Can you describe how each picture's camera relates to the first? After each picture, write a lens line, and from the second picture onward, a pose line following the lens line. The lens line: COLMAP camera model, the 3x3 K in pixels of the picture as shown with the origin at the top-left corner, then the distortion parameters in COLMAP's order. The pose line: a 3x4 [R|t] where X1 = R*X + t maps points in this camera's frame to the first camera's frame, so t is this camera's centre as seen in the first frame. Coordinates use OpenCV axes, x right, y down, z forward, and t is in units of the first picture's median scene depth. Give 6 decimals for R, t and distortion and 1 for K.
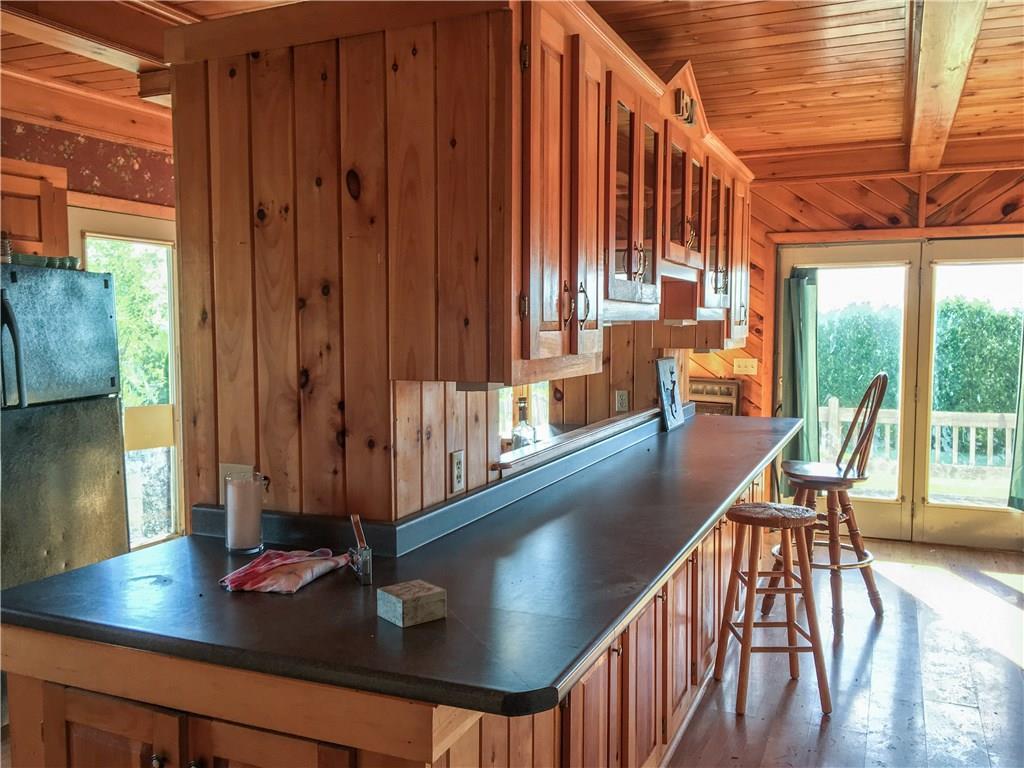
lens RADIAL K [[877.0, 0, 512.1], [0, 877.0, 383.3], [0, 0, 1]] dist [0.004881, -0.003825]
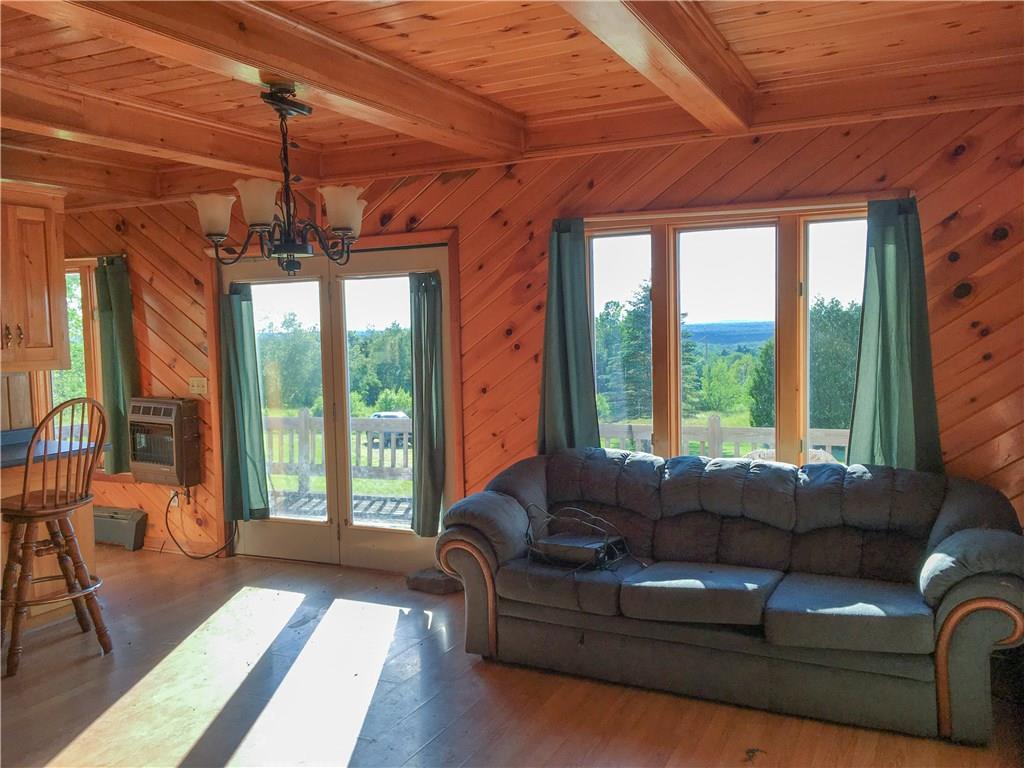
lens RADIAL K [[877.0, 0, 512.9], [0, 877.0, 385.3], [0, 0, 1]] dist [0.004881, -0.003825]
pose [[0.998603, -0.017264, -0.049944, 0.685621], [0.017367, 0.999848, 0.001634, -0.015378], [0.049908, -0.002499, 0.998751, 0.047955]]
